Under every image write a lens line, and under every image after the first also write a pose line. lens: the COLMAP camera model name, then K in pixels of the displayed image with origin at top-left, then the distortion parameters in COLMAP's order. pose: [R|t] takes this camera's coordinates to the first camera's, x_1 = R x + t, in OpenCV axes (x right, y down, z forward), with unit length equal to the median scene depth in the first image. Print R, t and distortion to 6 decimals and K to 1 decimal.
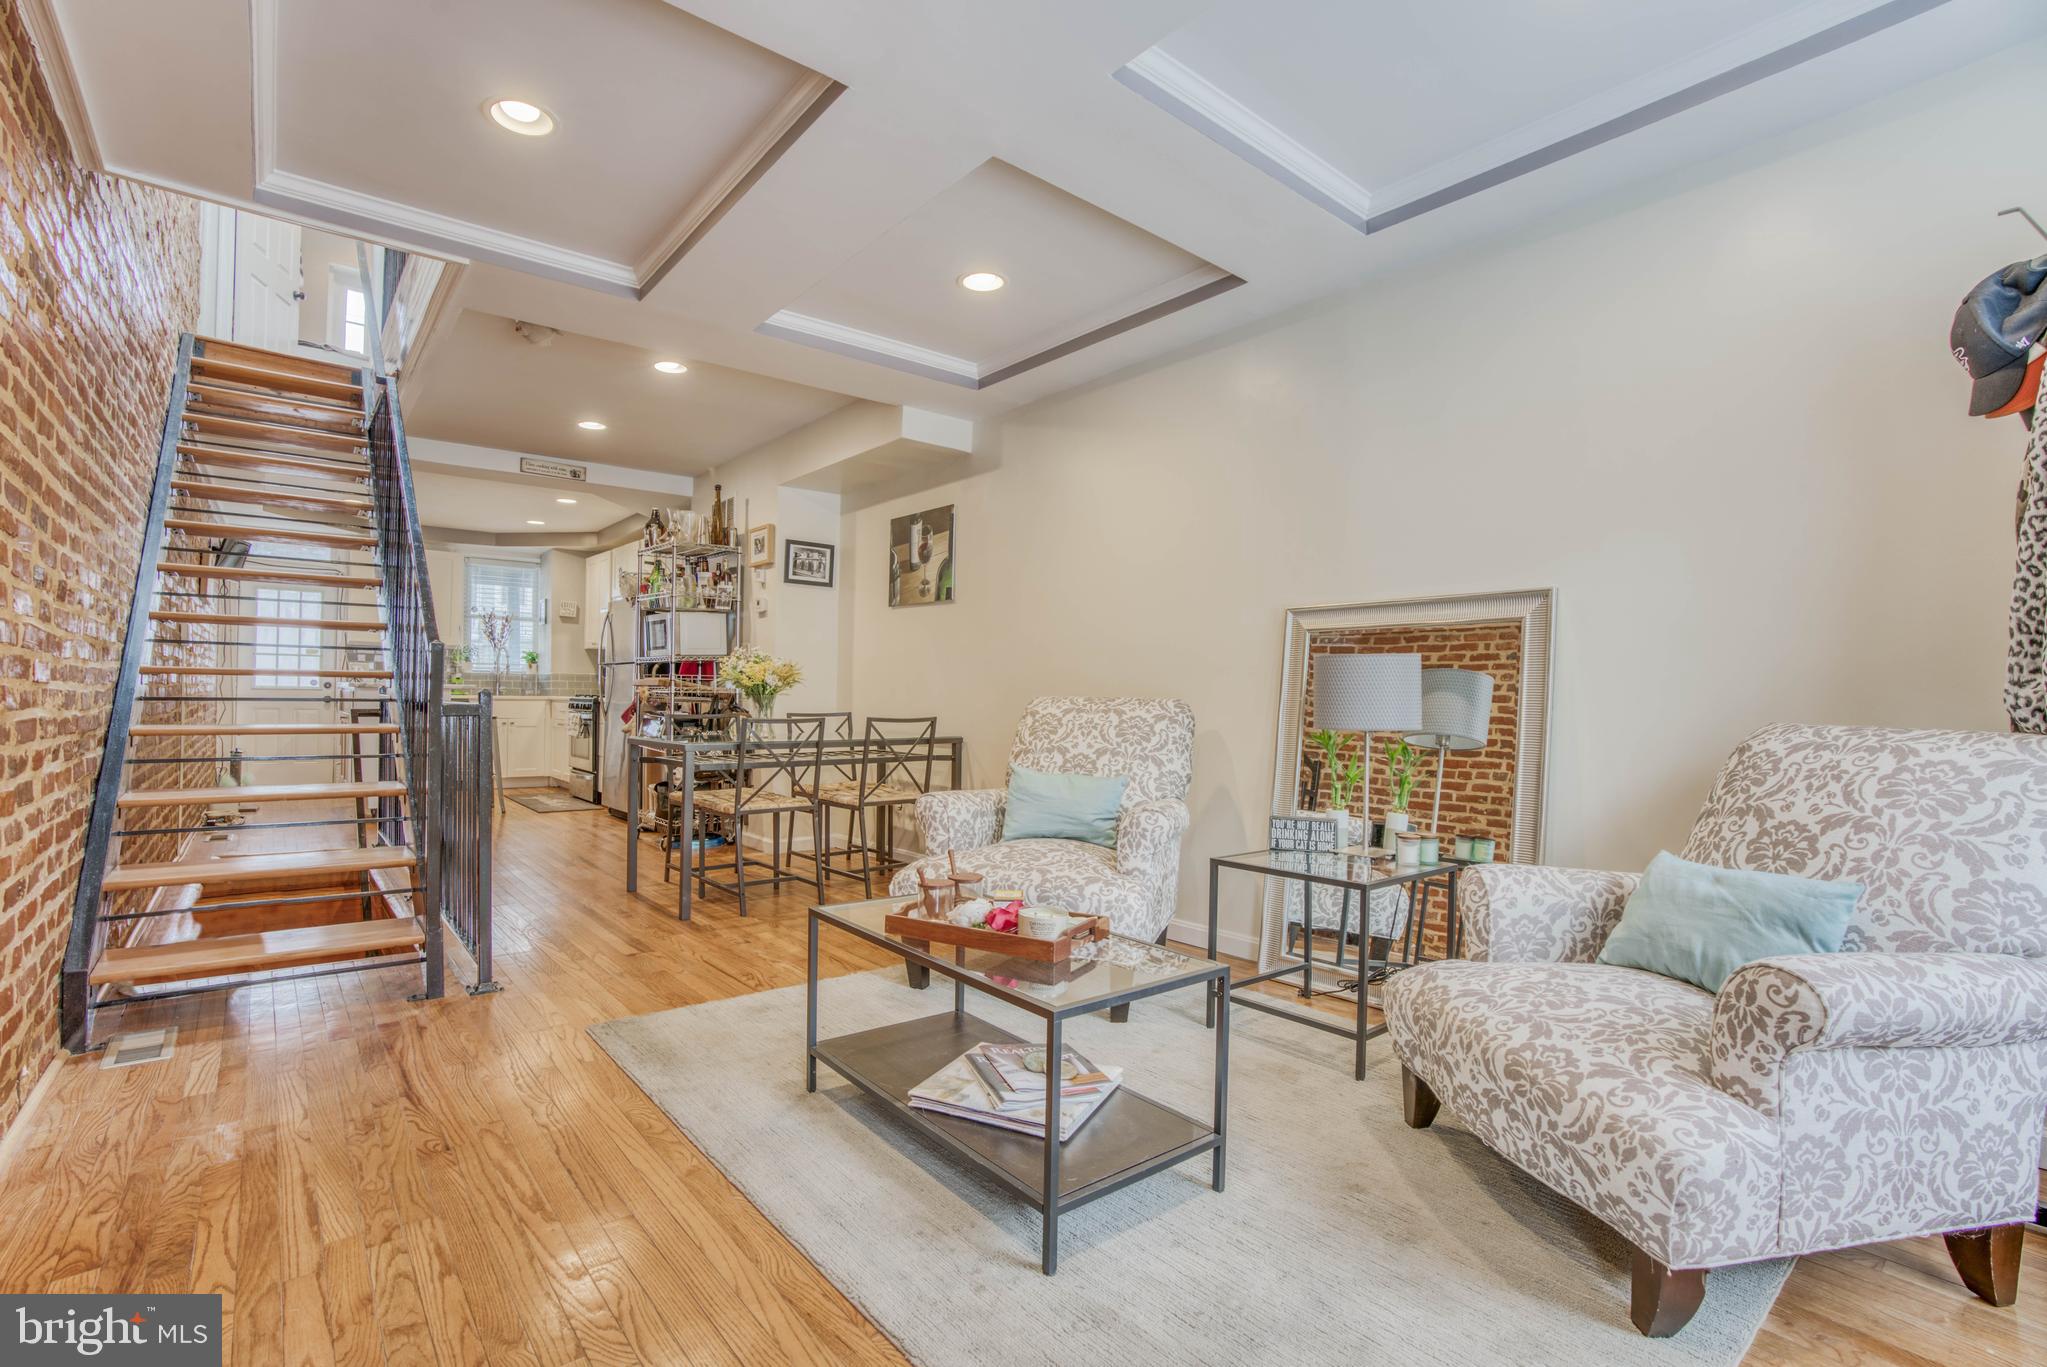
lens RADIAL K [[938.0, 0, 1003.2], [0, 938.0, 678.6], [0, 0, 1]] dist [-0.056296, 0.019574]
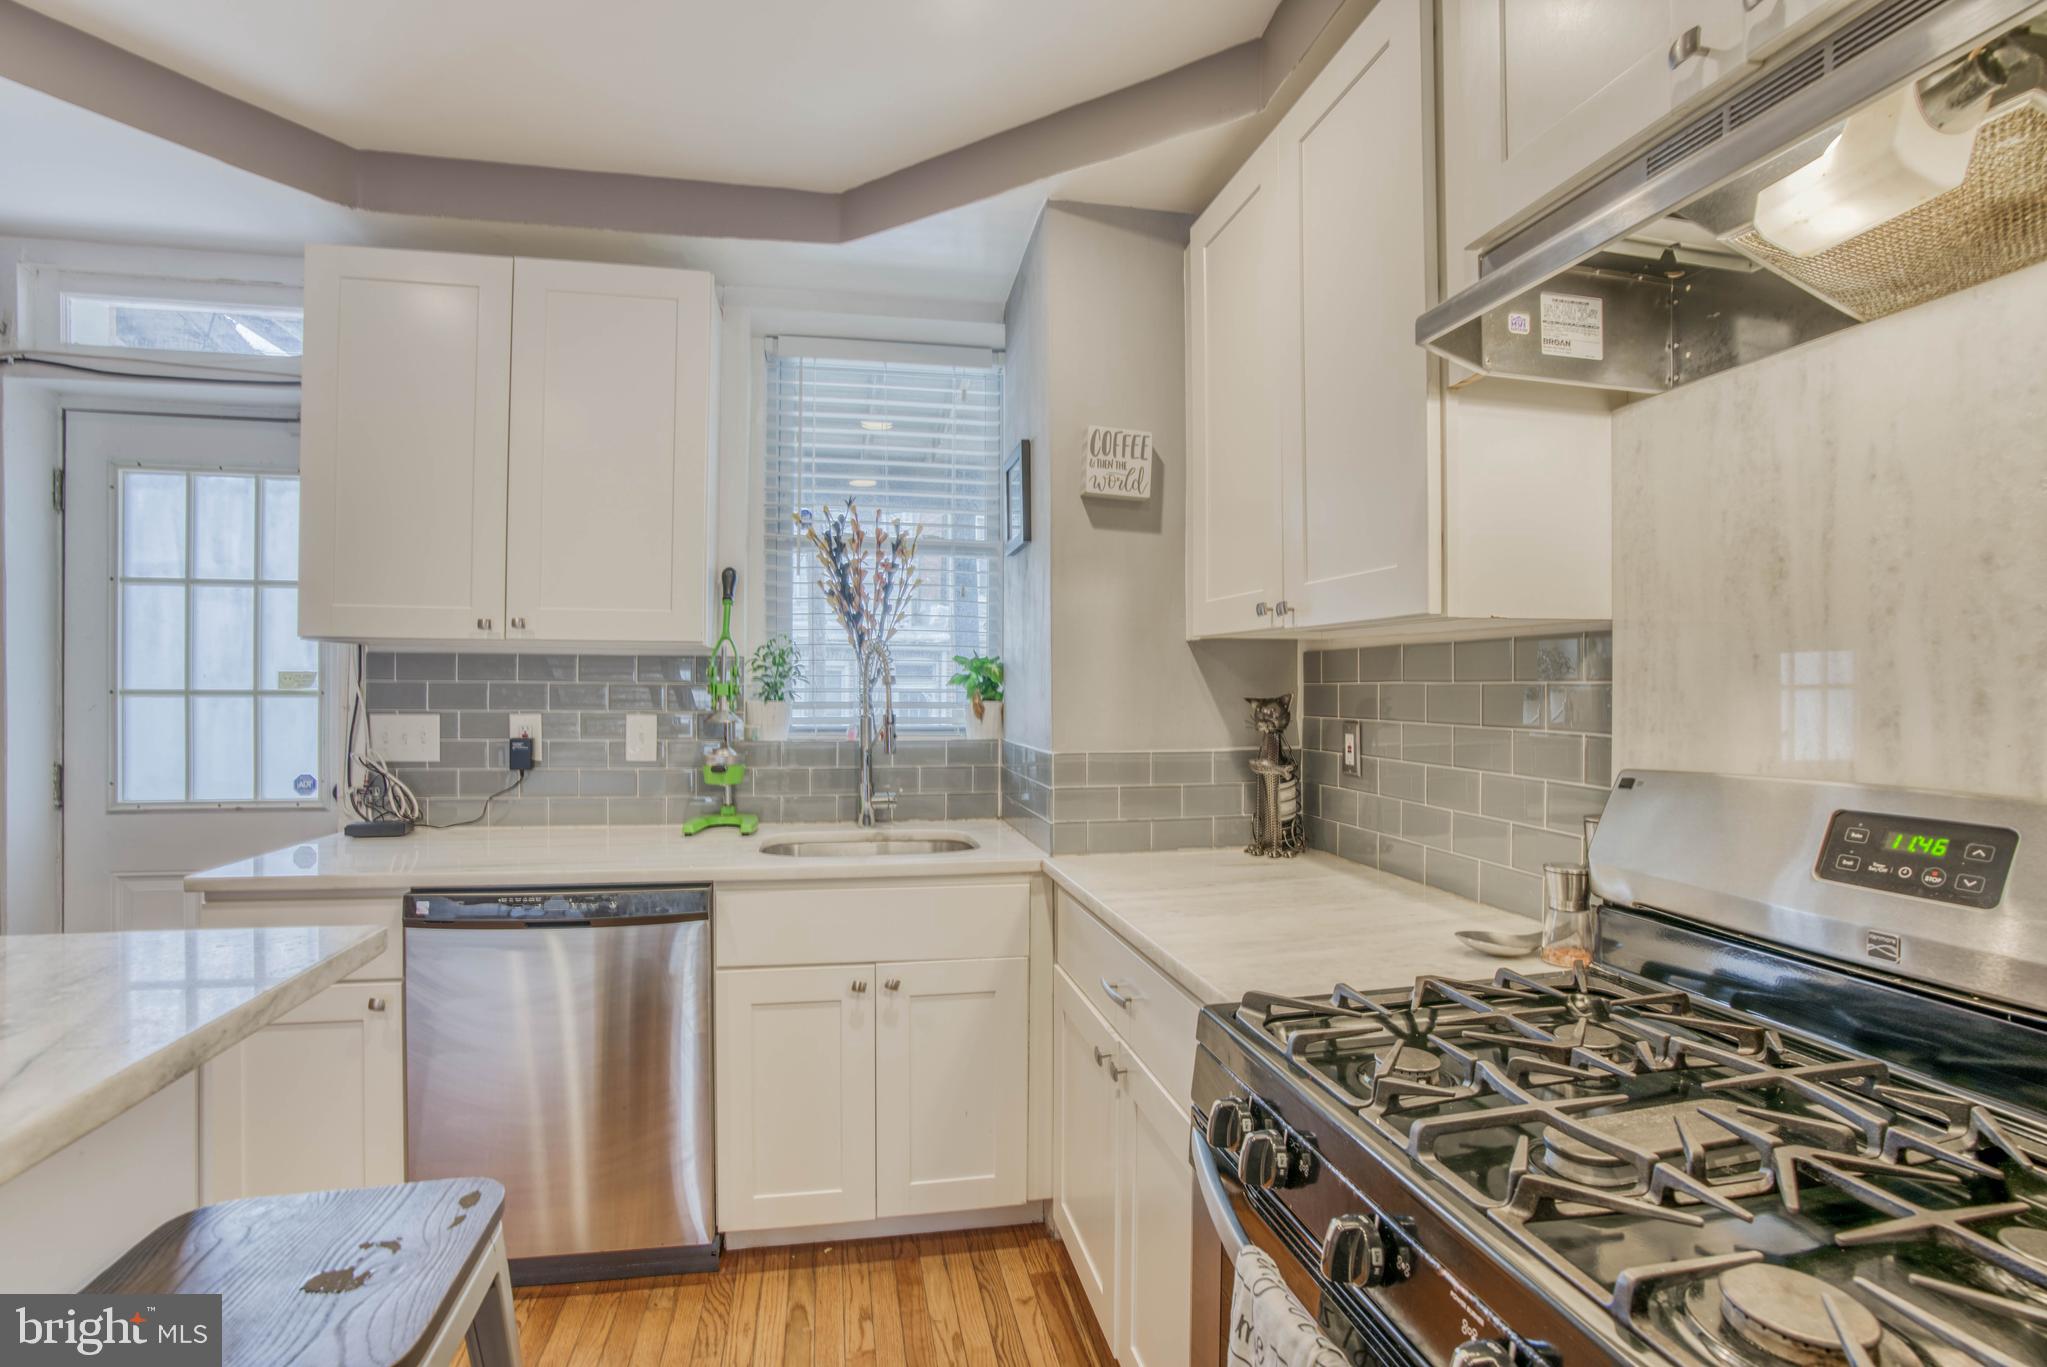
lens RADIAL K [[938.0, 0, 1005.1], [0, 938.0, 687.9], [0, 0, 1]] dist [-0.056296, 0.019574]
pose [[0.885796, -0.009655, -0.463975, -0.617536], [0.017302, 0.999776, 0.012228, -0.038324], [0.463753, -0.018859, 0.885764, 1.247986]]
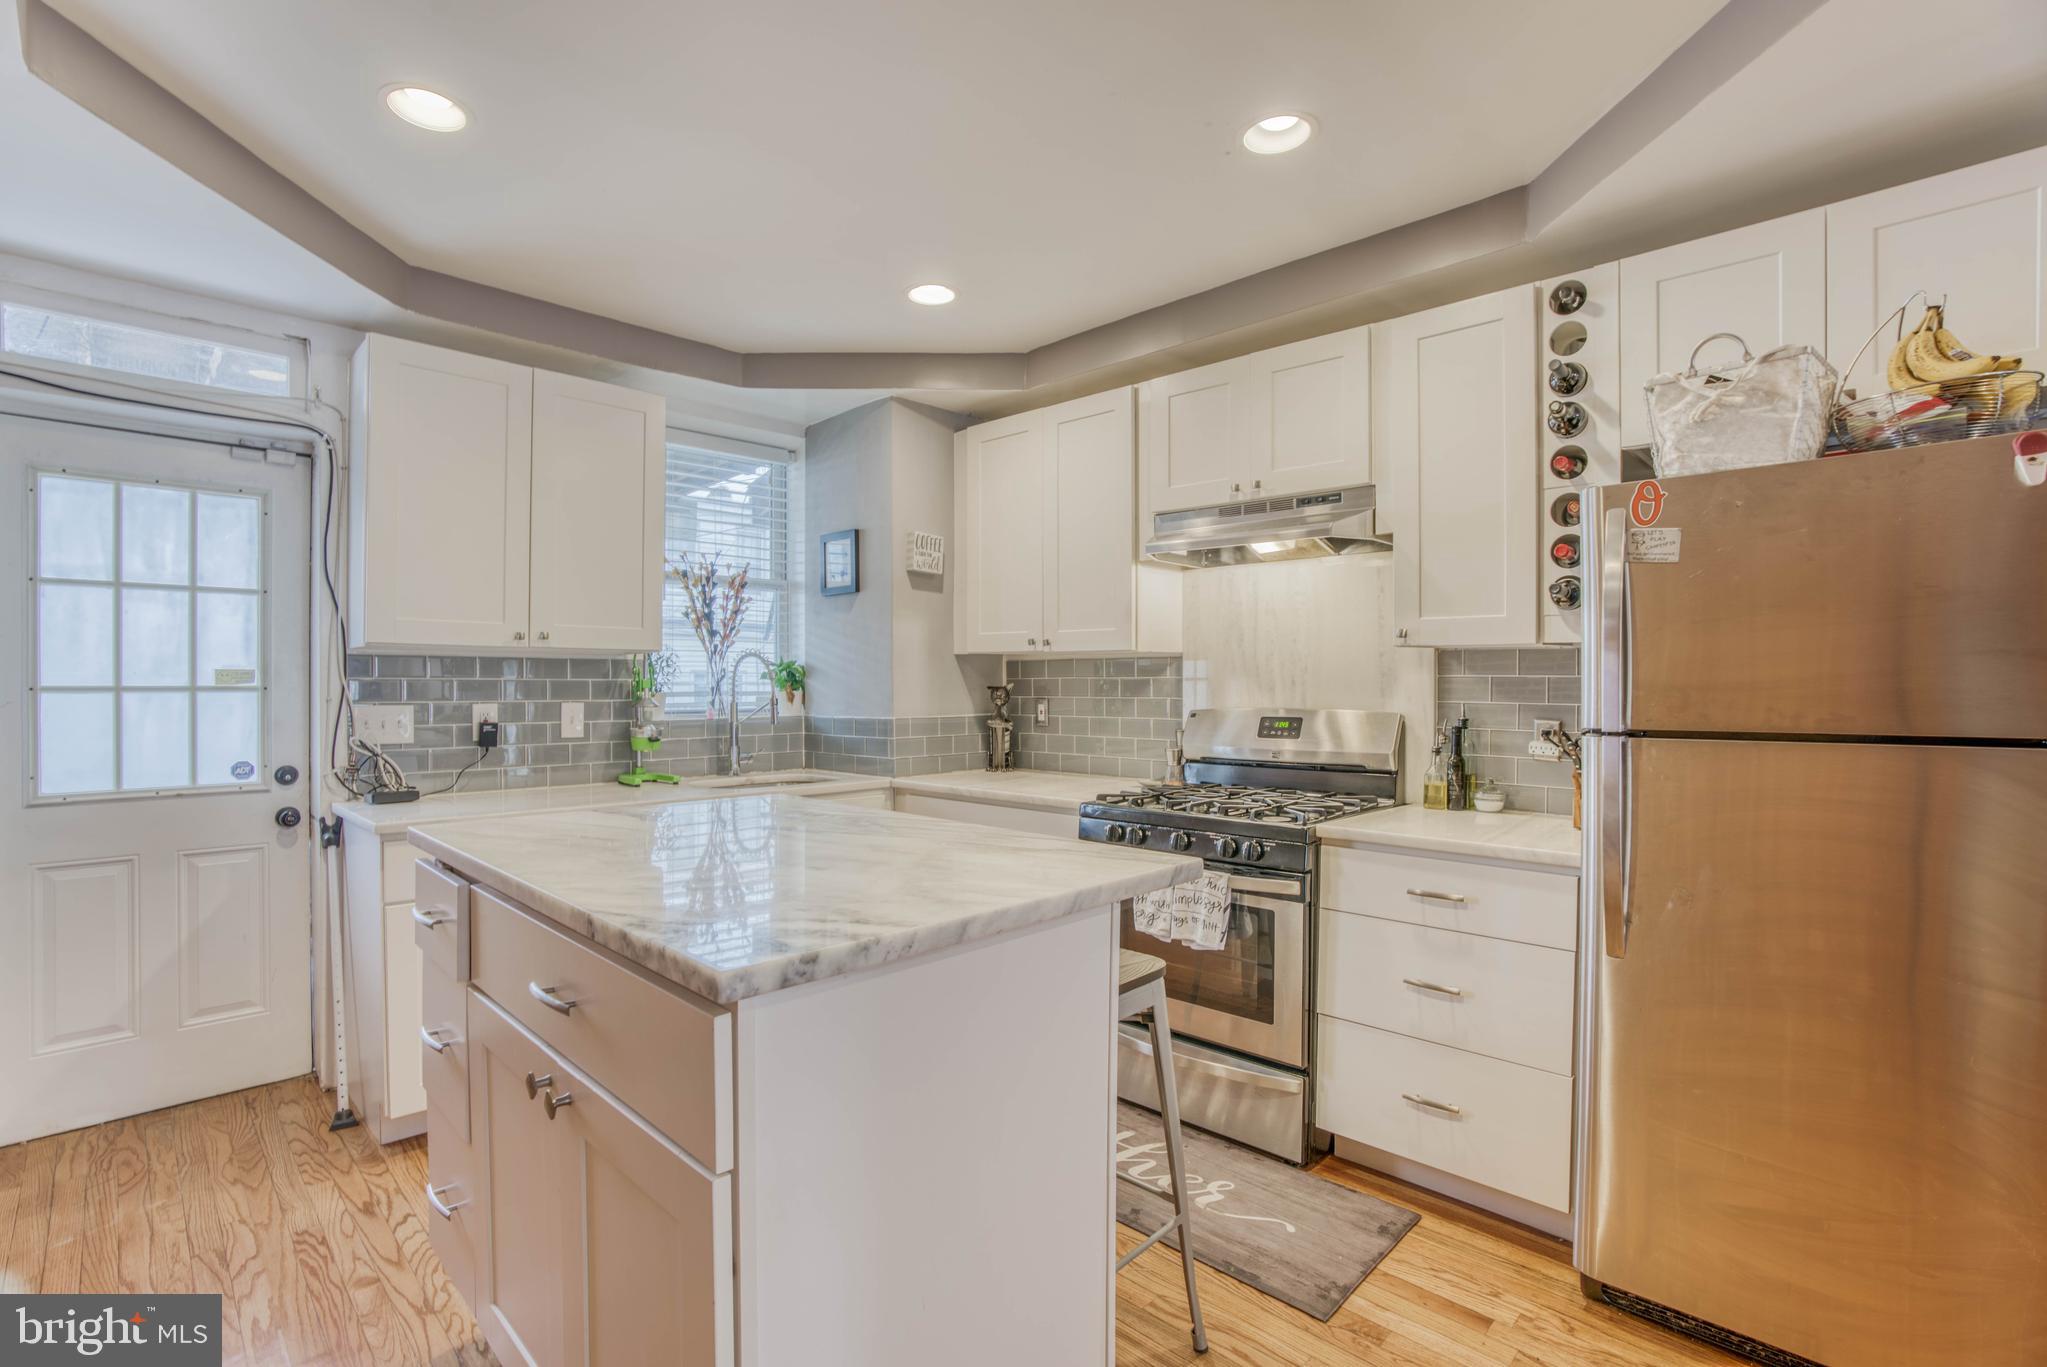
lens RADIAL K [[938.0, 0, 1014.0], [0, 938.0, 682.3], [0, 0, 1]] dist [-0.056296, 0.019574]
pose [[0.993224, -0.014926, 0.115256, -0.759856], [0.012796, 0.999734, 0.019201, -0.043724], [-0.115512, -0.017596, 0.993150, 0.952235]]
